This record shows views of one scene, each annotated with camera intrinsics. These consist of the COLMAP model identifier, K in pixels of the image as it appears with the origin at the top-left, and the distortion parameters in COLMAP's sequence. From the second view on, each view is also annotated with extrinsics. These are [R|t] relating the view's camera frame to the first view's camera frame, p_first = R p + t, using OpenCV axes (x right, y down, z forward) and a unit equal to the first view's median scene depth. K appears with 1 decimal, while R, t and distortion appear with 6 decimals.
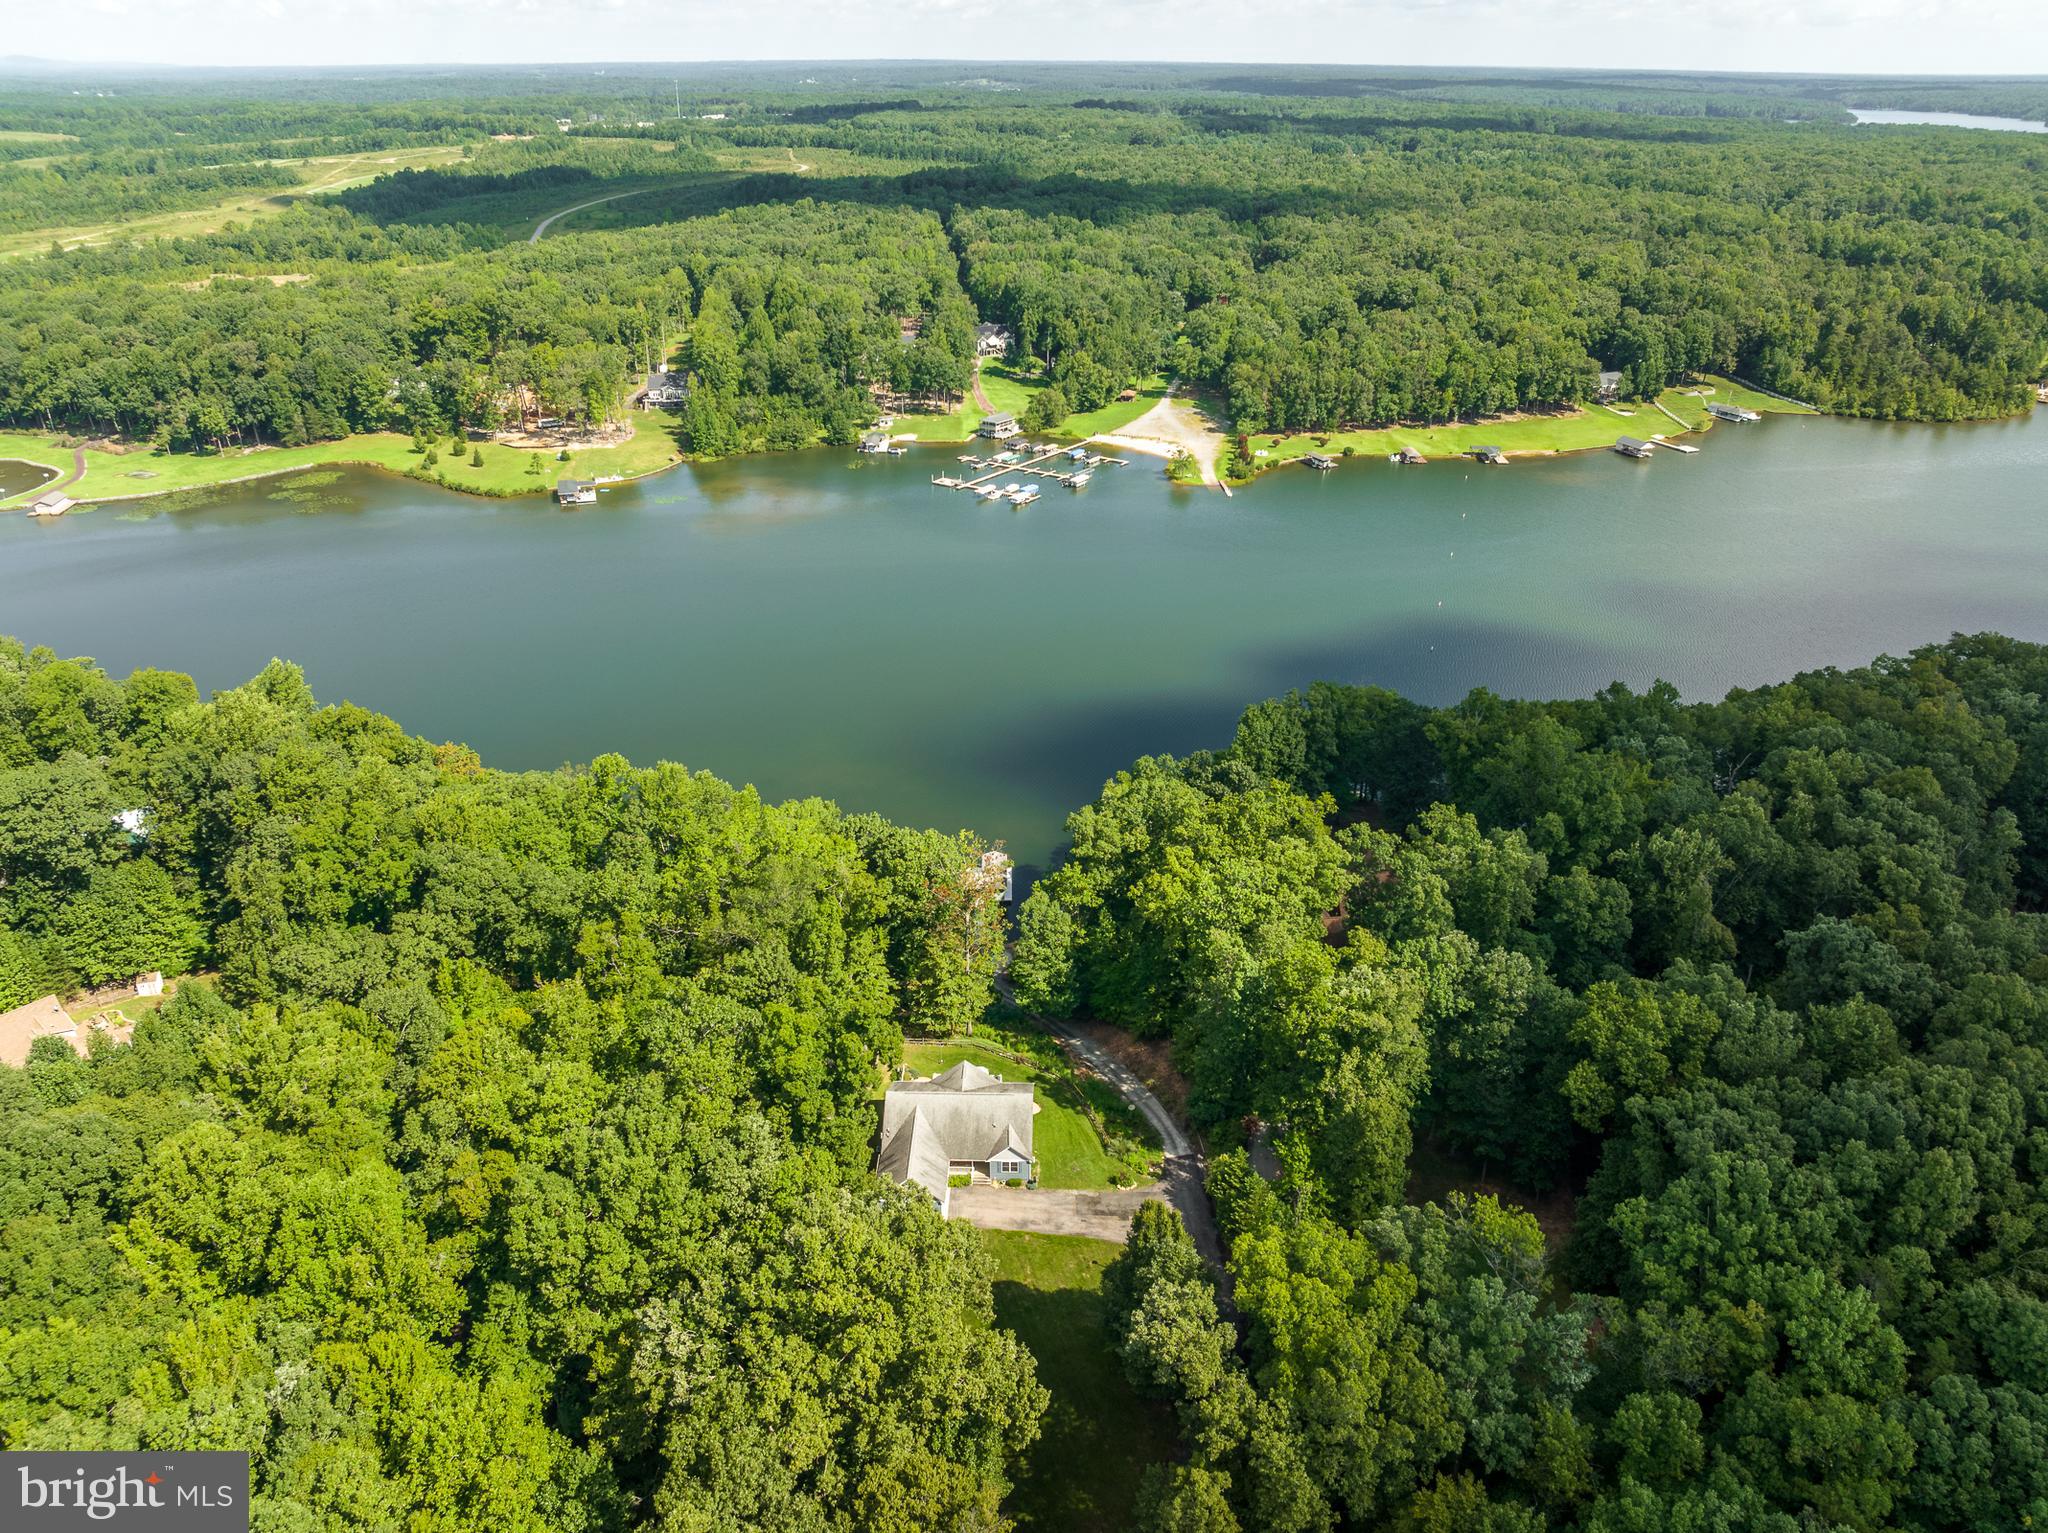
lens RADIAL K [[1444.8, 0, 1017.9], [0, 1444.8, 769.0], [0, 0, 1]] dist [-0.039847, 0.007725]
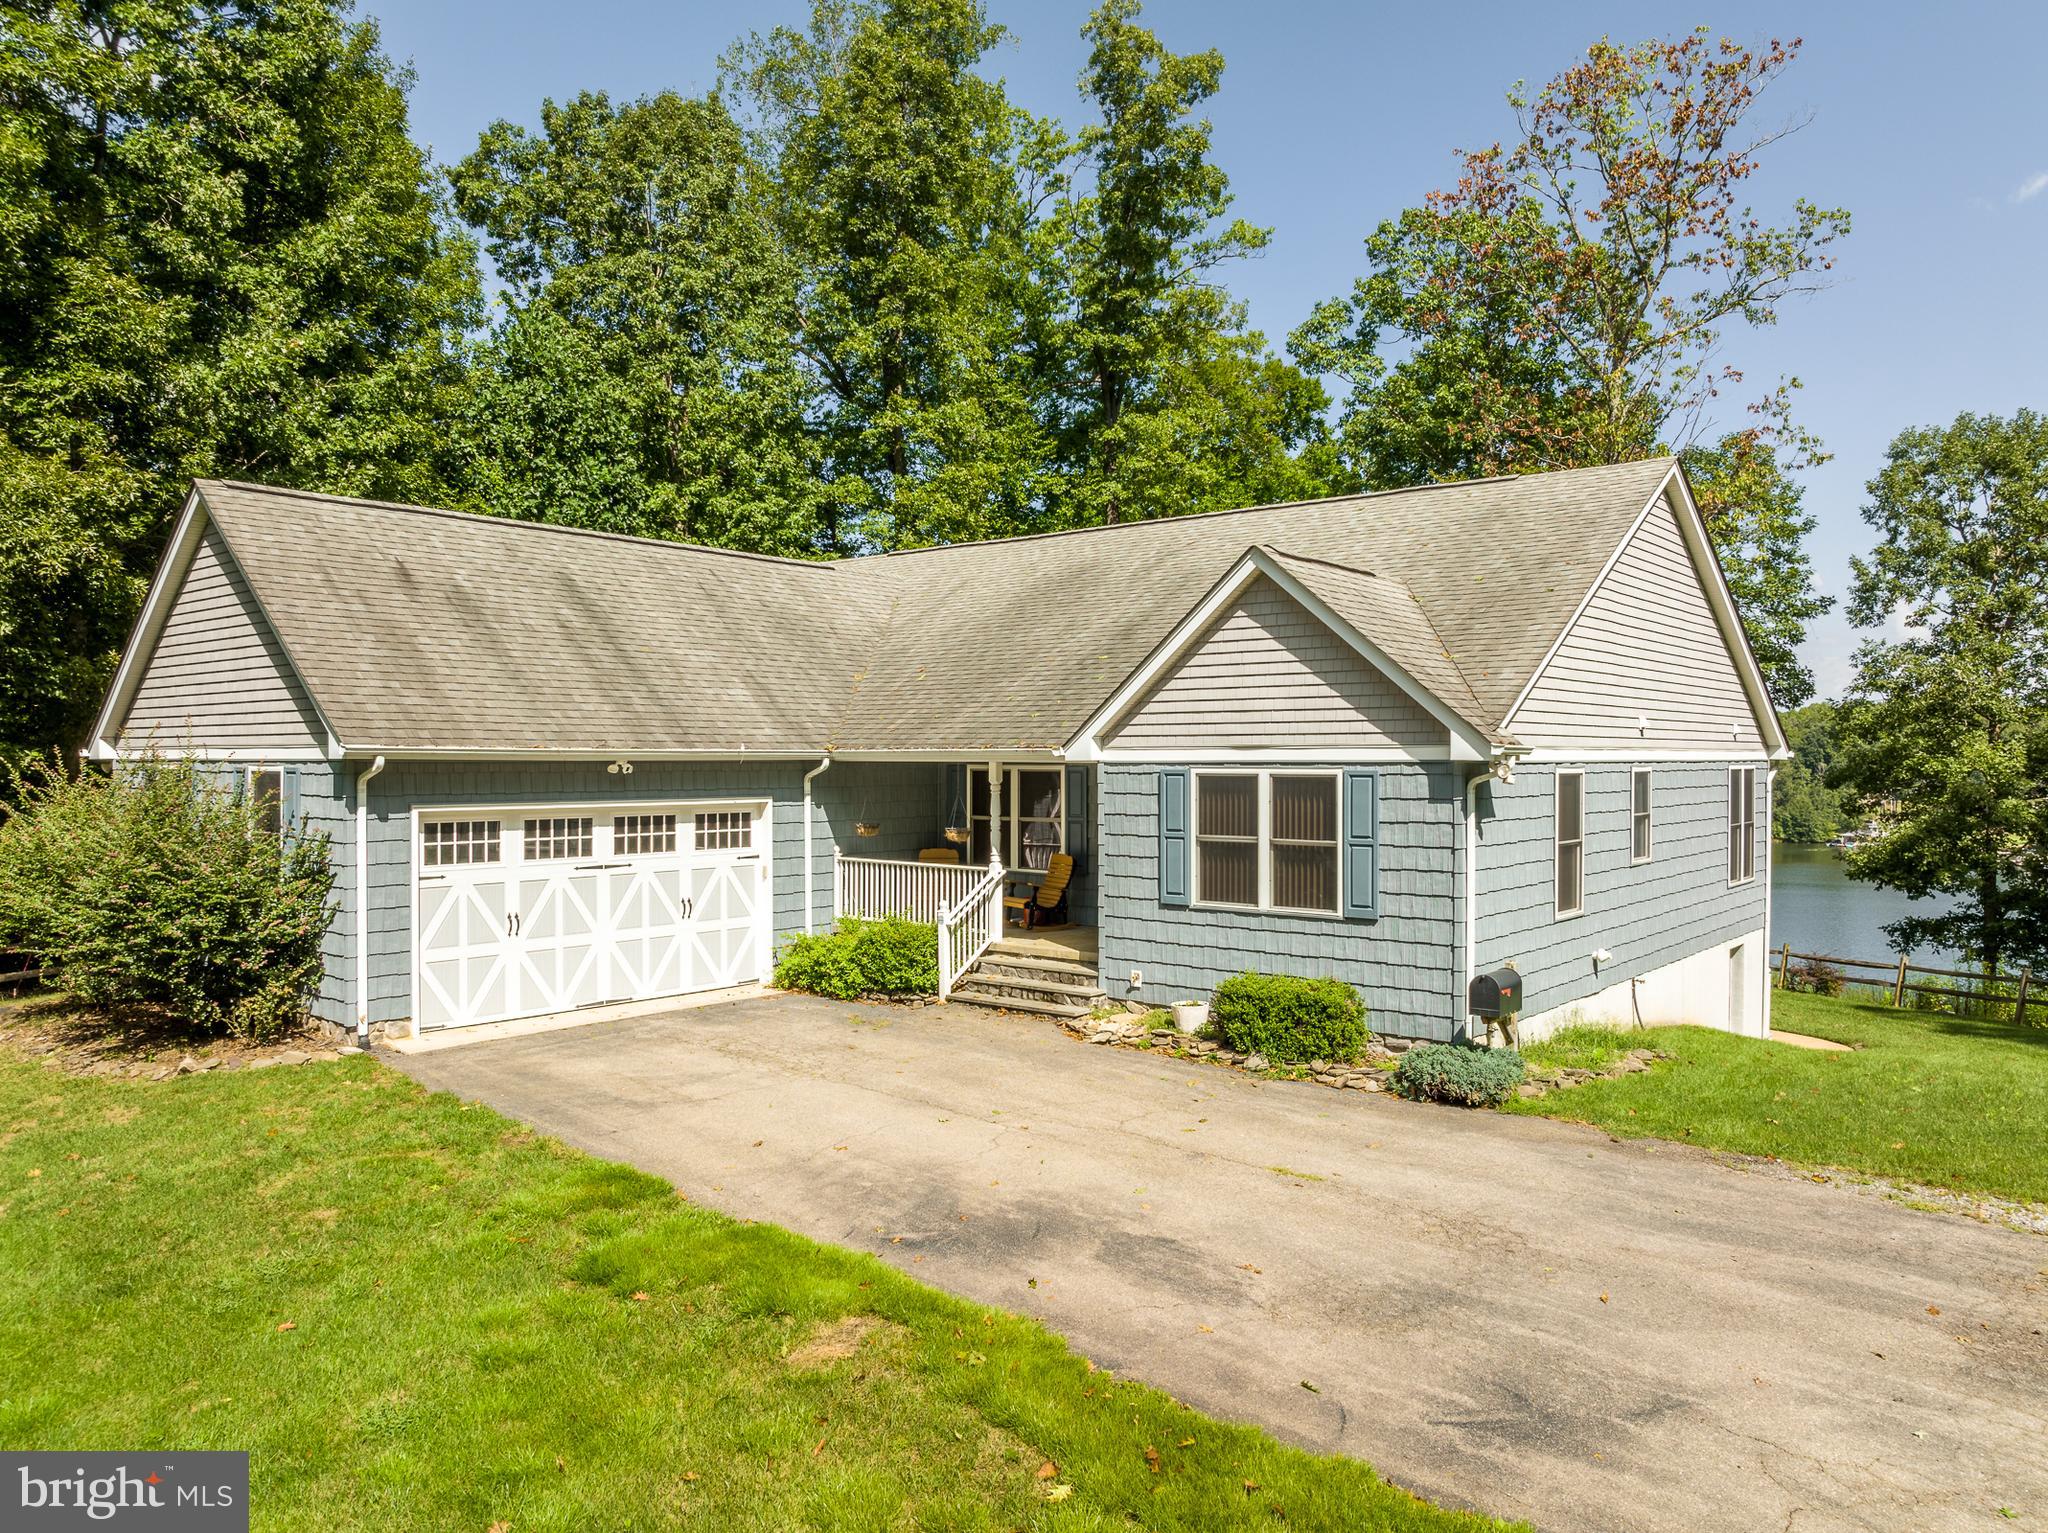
lens RADIAL K [[1454.4, 0, 1024.0], [0, 1454.4, 766.5], [0, 0, 1]] dist [-0.061277, 0.034288]
pose [[0.784436, -0.002228, -0.620206, 0.011692], [-0.268422, 0.900268, -0.342735, 0.085031], [0.559115, 0.435330, 0.705604, 0.252227]]
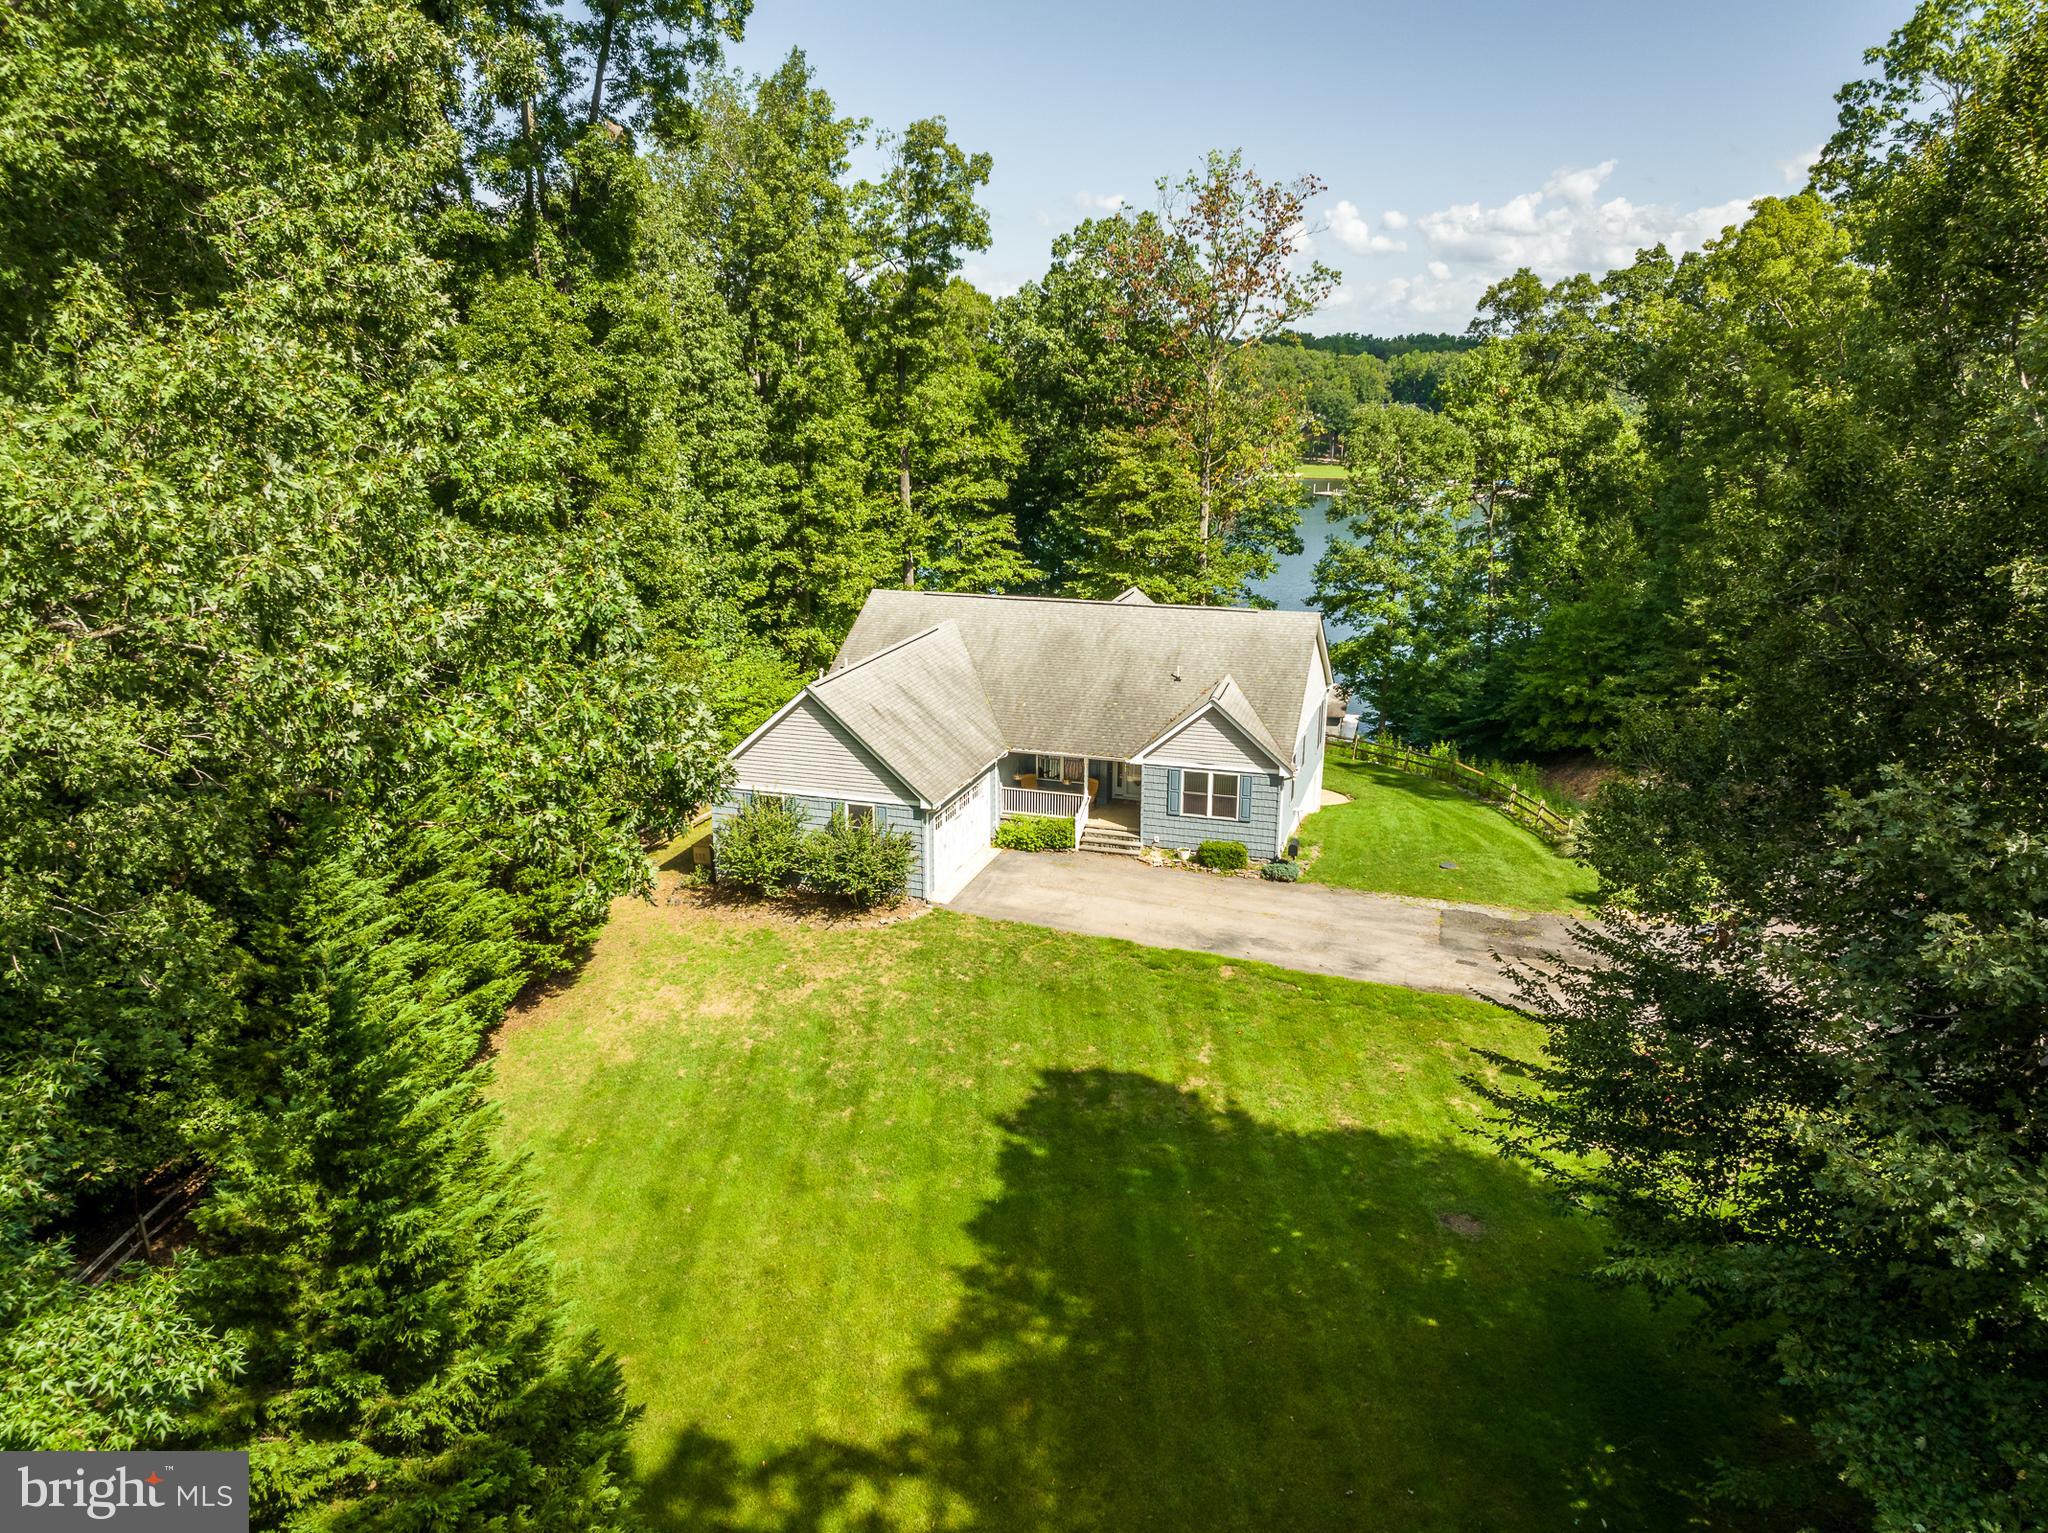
lens RADIAL K [[1461.8, 0, 1022.3], [0, 1461.8, 741.7], [0, 0, 1]] dist [-0.001735, 0.001224]
pose [[0.960675, 0.070480, -0.268580, 0.009876], [-0.122205, 0.975855, -0.181031, 0.088691], [0.249336, 0.206734, 0.946093, 0.195752]]
